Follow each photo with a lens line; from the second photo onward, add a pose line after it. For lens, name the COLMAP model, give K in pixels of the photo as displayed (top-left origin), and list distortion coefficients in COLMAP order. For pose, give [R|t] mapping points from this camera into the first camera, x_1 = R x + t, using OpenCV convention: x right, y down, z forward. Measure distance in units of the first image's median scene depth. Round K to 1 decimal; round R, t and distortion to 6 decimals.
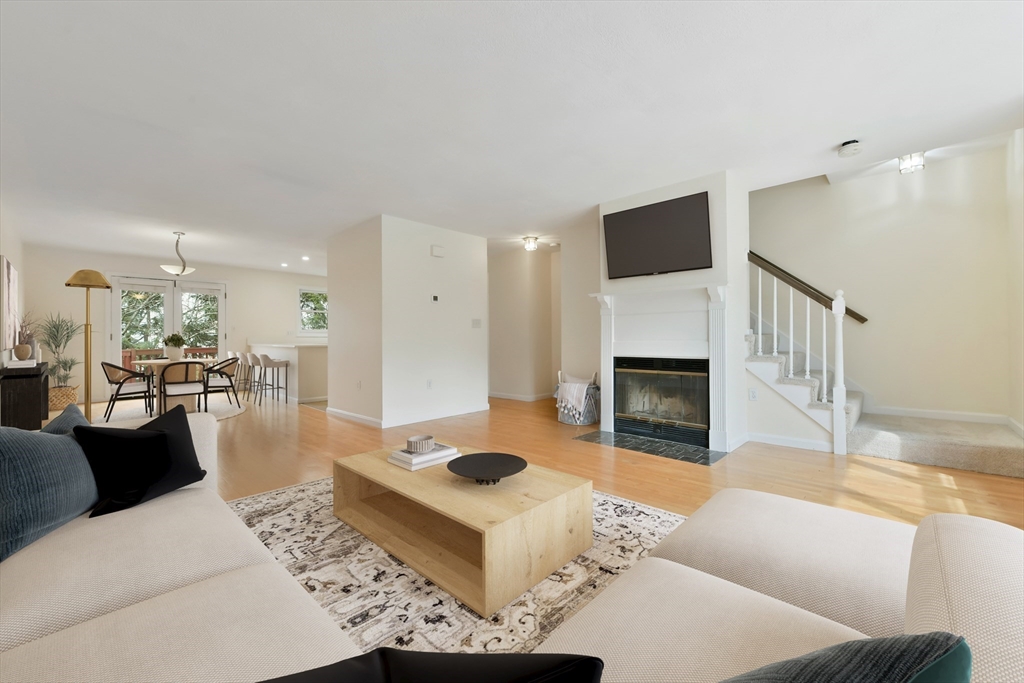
lens RADIAL K [[414.2, 0, 516.2], [0, 414.2, 331.6], [0, 0, 1]] dist [0.003793, 0.000532]
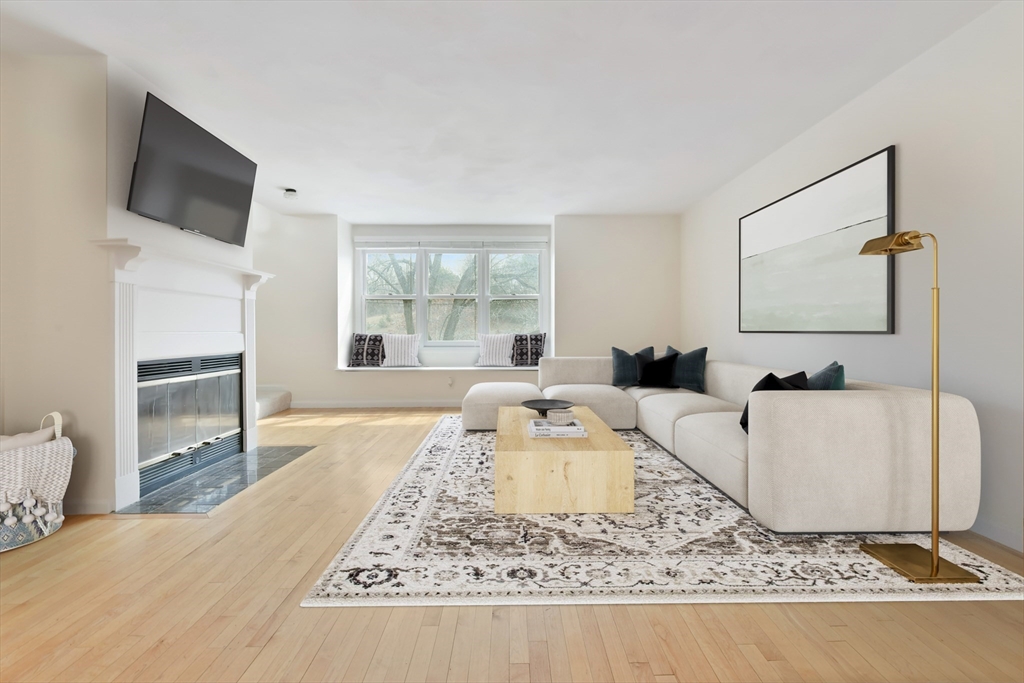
lens RADIAL K [[414.2, 0, 516.2], [0, 414.2, 331.6], [0, 0, 1]] dist [0.003793, 0.000532]
pose [[-0.691597, 0.017696, 0.722066, -0.891283], [0.014524, 0.999838, -0.010592, 0.056140], [-0.722137, 0.003162, -0.691743, 1.751079]]
